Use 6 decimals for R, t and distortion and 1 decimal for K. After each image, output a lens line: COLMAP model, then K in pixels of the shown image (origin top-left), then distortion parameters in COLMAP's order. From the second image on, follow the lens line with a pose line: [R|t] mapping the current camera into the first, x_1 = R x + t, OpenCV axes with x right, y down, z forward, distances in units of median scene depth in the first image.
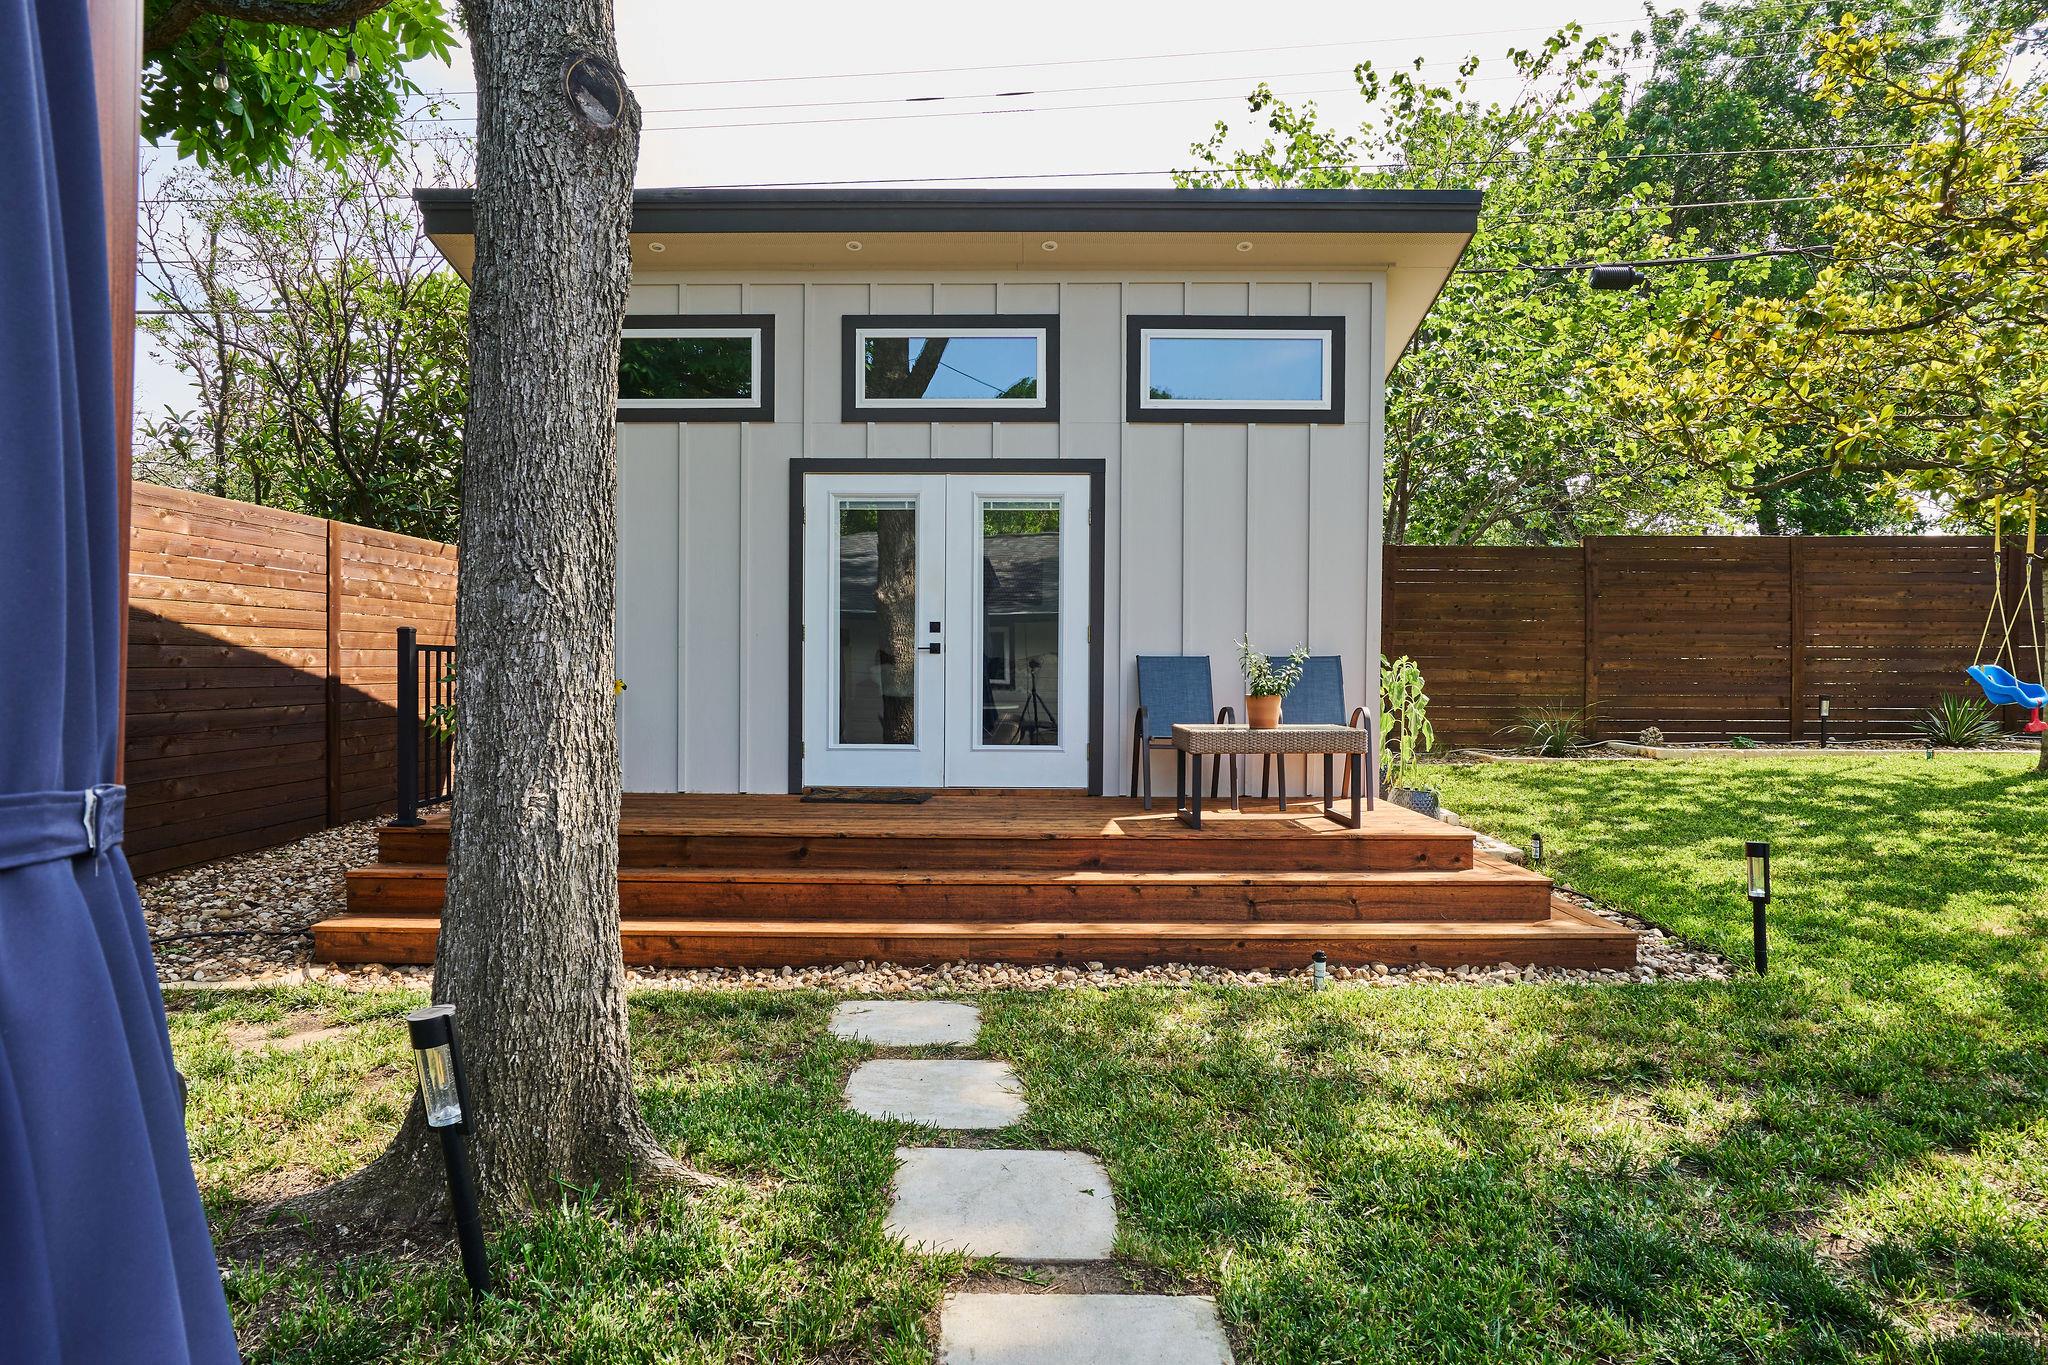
lens RADIAL K [[1201.0, 0, 1024.0], [0, 1201.0, 682.5], [0, 0, 1]] dist [0.000487, 0.000026]
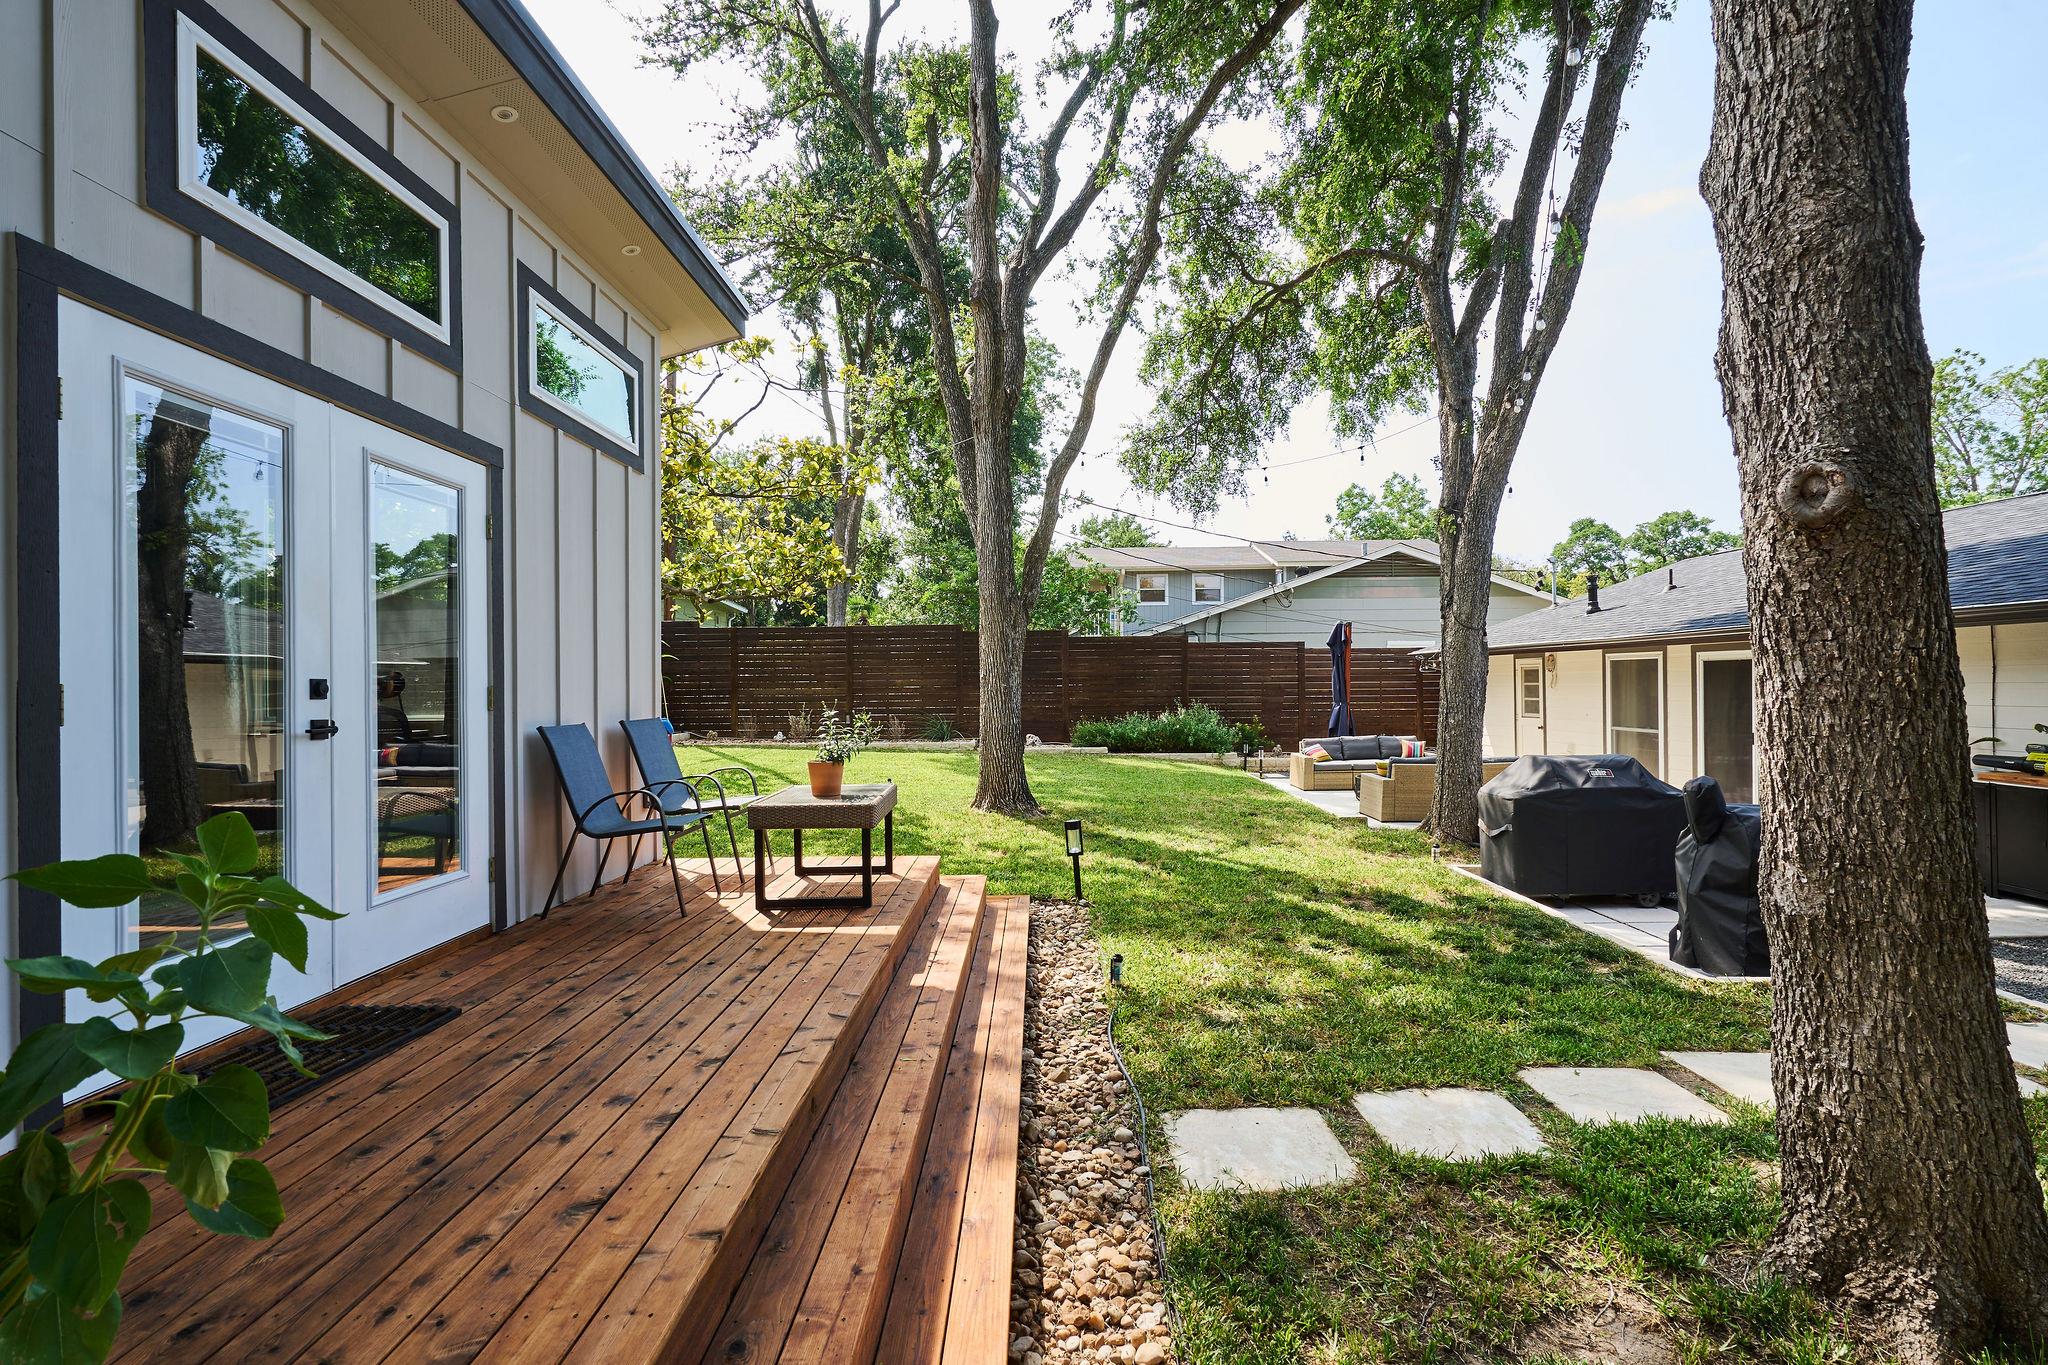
lens RADIAL K [[961.6, 0, 1024.0], [0, 961.6, 682.5], [0, 0, 1]] dist [0.001105, 0.000104]
pose [[-0.000443, 0.000825, 1.000000, -0.491855], [0.020418, 0.999791, -0.000816, -0.042331], [-0.999791, 0.020418, -0.000460, 0.695552]]
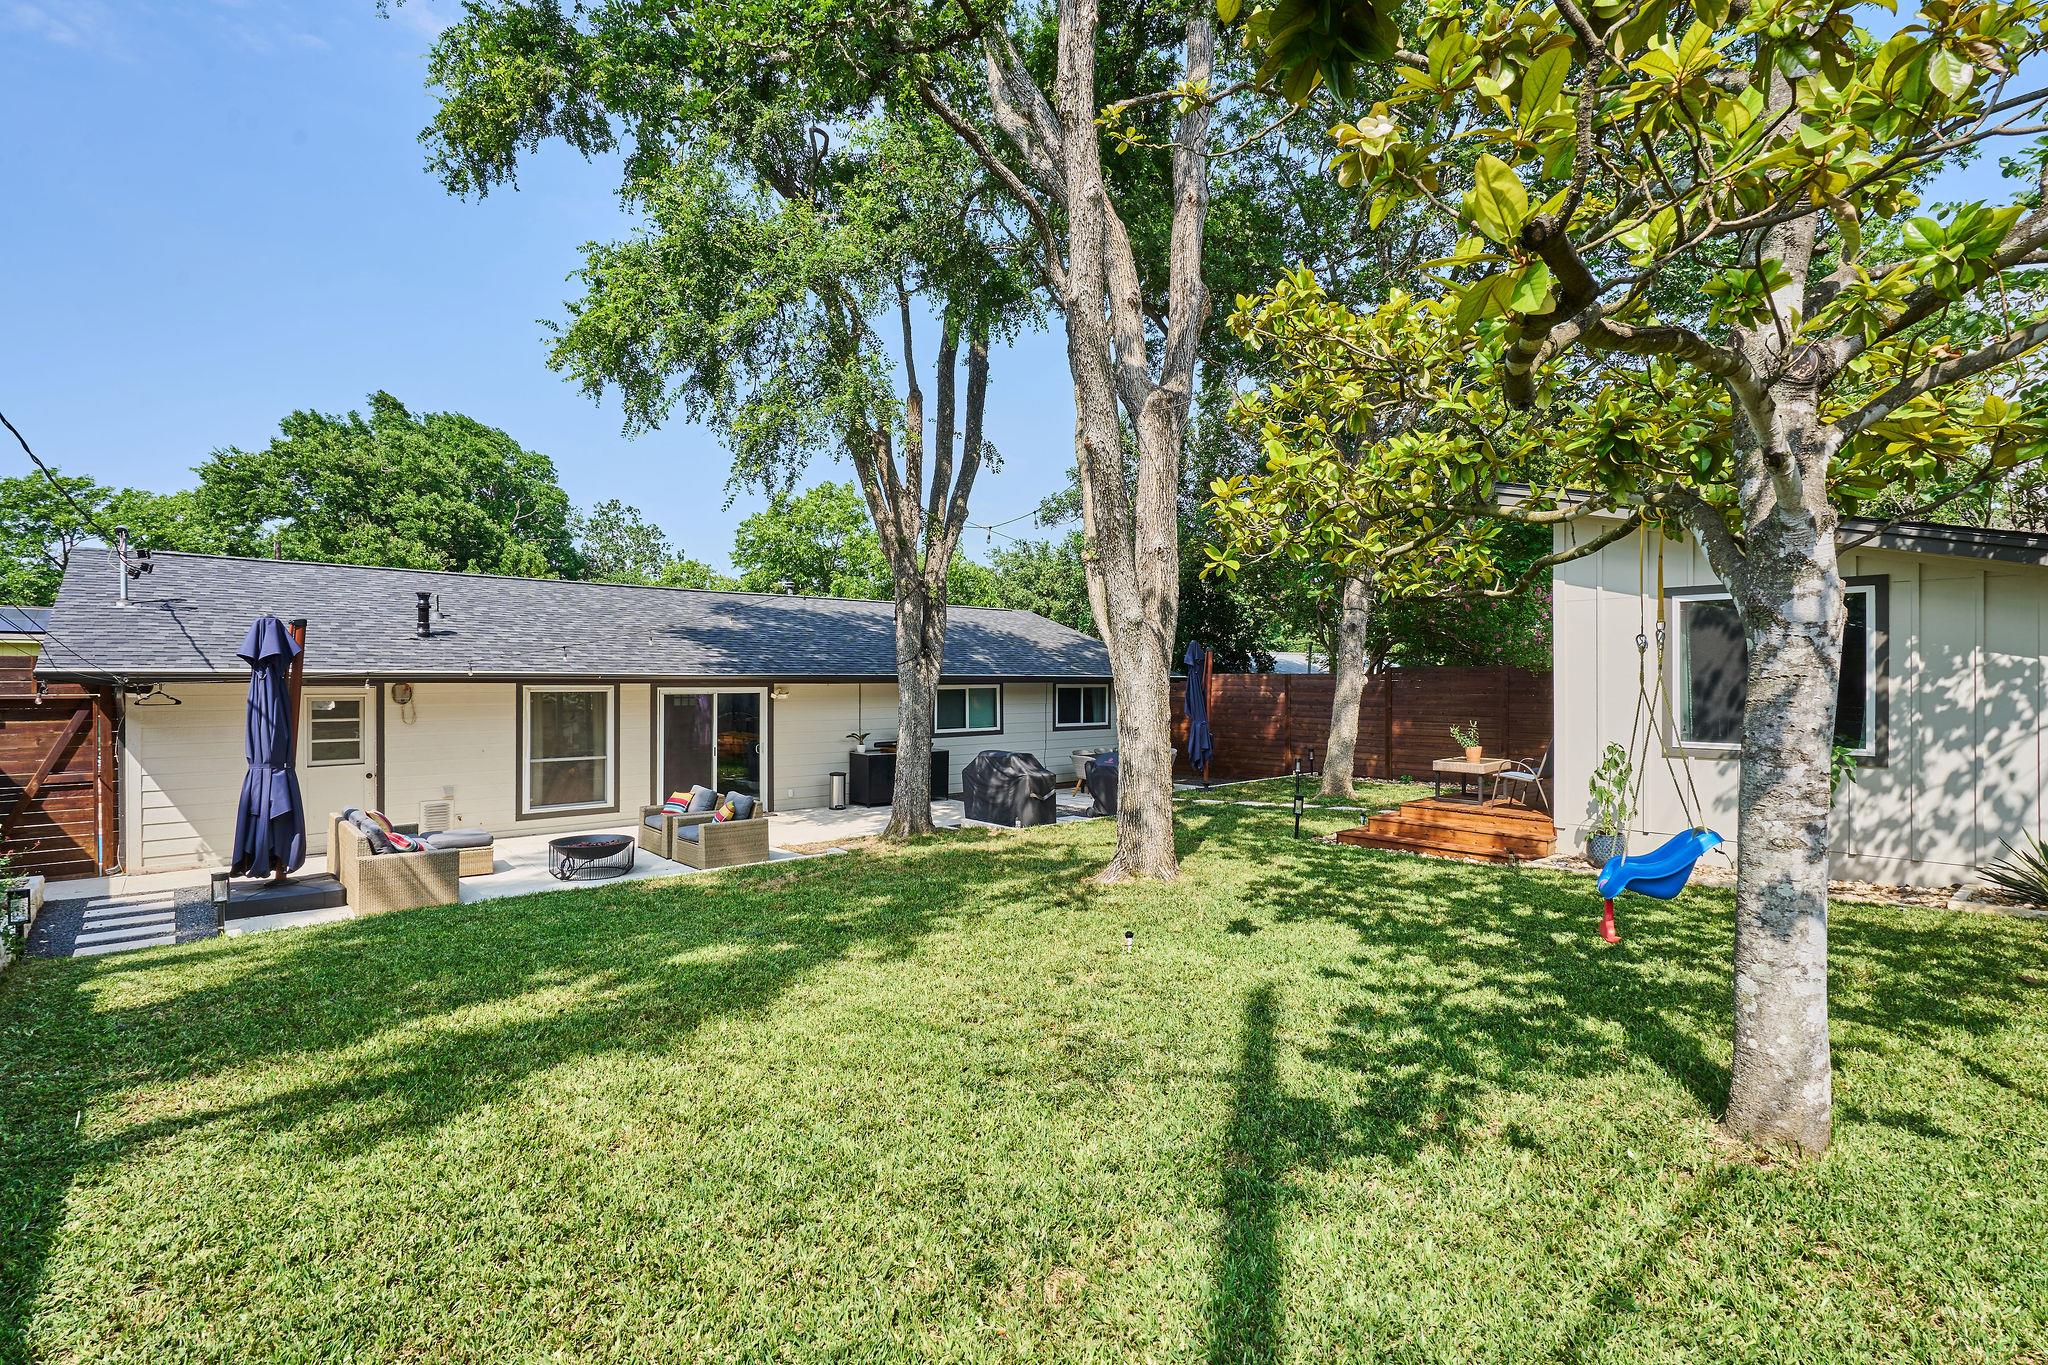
lens RADIAL K [[961.6, 0, 1024.0], [0, 961.6, 682.5], [0, 0, 1]] dist [0.001105, 0.000104]
pose [[-0.730309, -0.000765, -0.683117, 1.786218], [-0.011047, 0.999882, 0.010690, -0.107559], [0.683028, 0.015354, -0.730231, 1.471811]]
